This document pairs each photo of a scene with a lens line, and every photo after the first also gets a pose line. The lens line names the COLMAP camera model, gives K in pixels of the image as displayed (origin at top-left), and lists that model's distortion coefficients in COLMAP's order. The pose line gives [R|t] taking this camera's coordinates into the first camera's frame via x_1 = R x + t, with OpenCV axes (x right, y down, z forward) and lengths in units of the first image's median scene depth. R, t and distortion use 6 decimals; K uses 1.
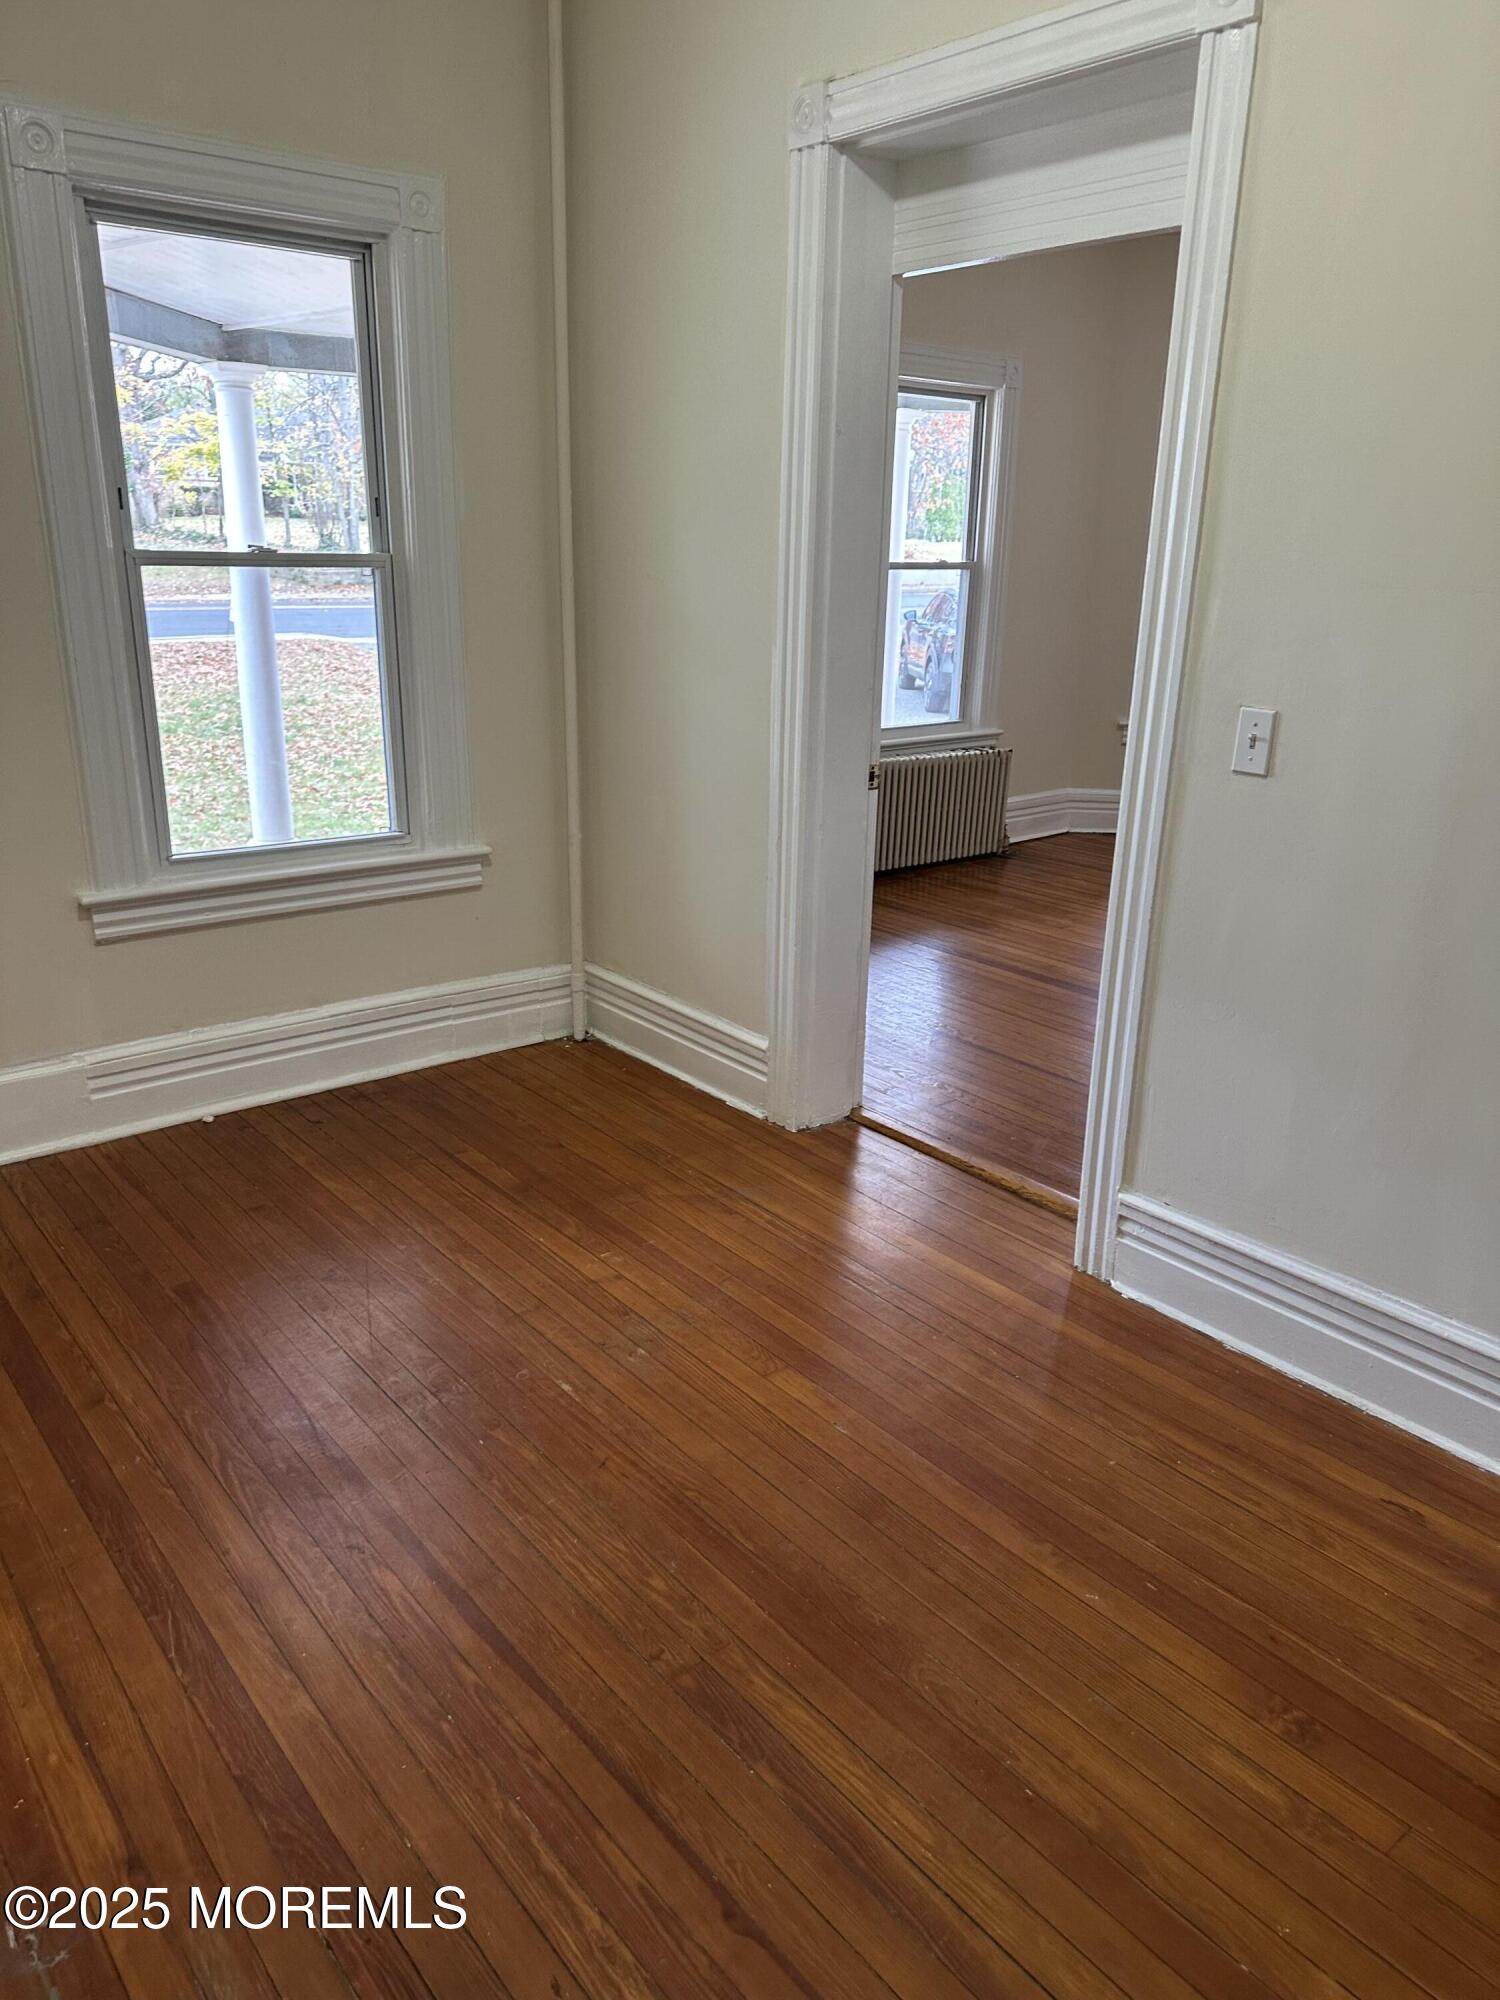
lens RADIAL K [[1417.6, 0, 750.0], [0, 1417.6, 1000.0], [0, 0, 1]] dist [0.069414, -0.012025]
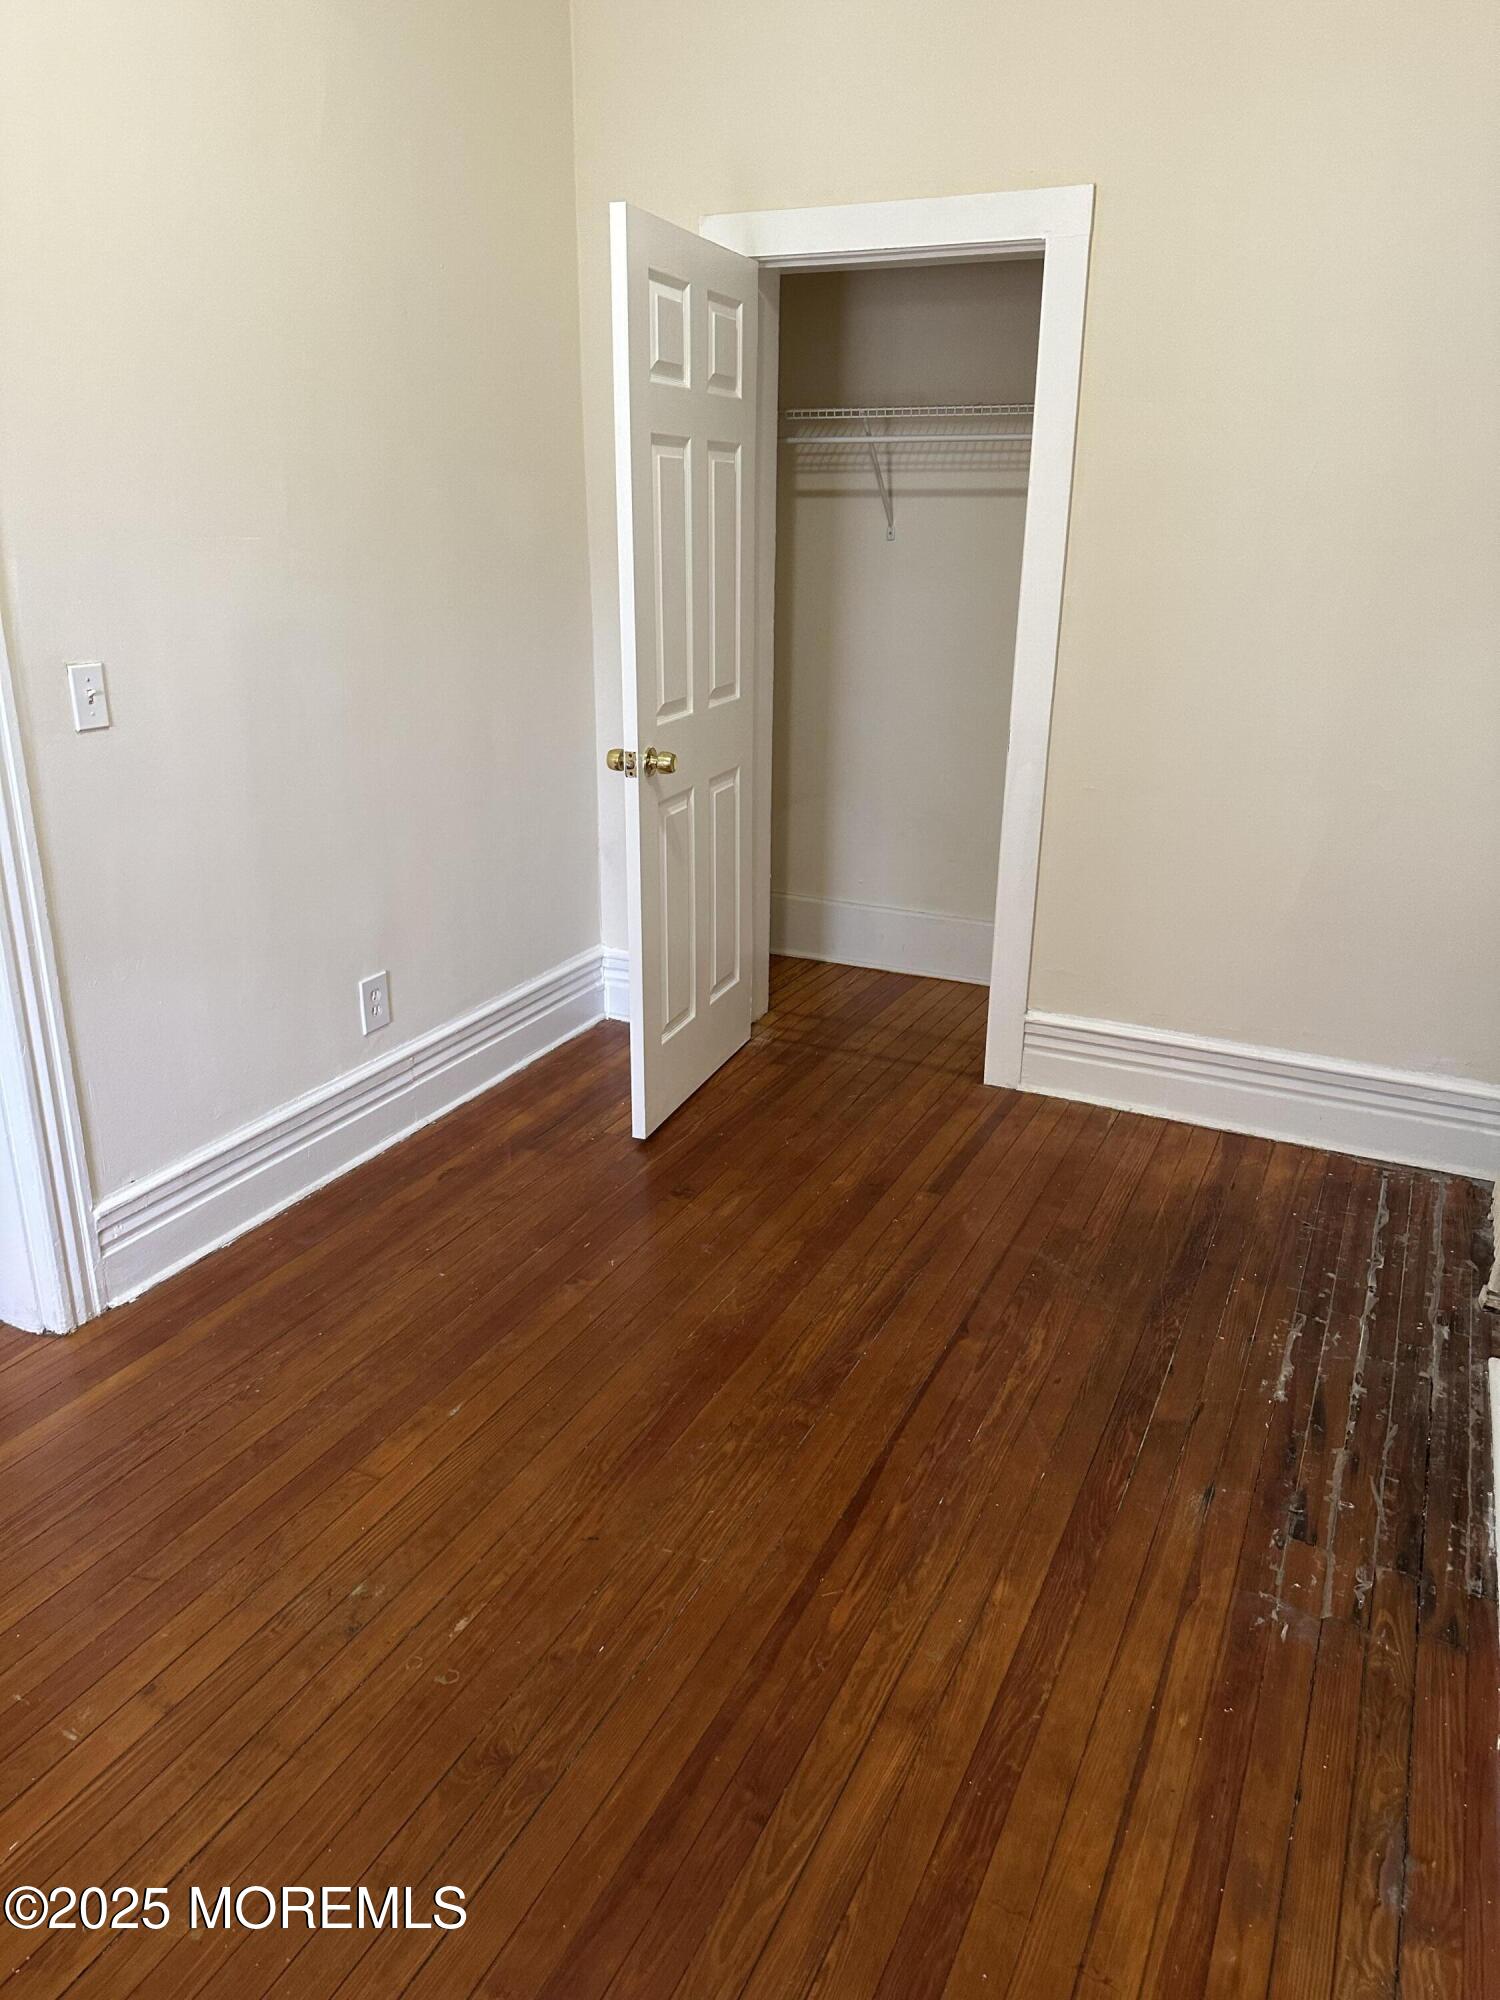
lens RADIAL K [[1428.2, 0, 749.8], [0, 1428.2, 967.4], [0, 0, 1]] dist [0.210565, -0.131170]
pose [[-0.409899, -0.308995, 0.858199, -1.005541], [0.267610, 0.858728, 0.437003, -0.445535], [-0.871991, 0.408790, -0.269301, 1.219524]]
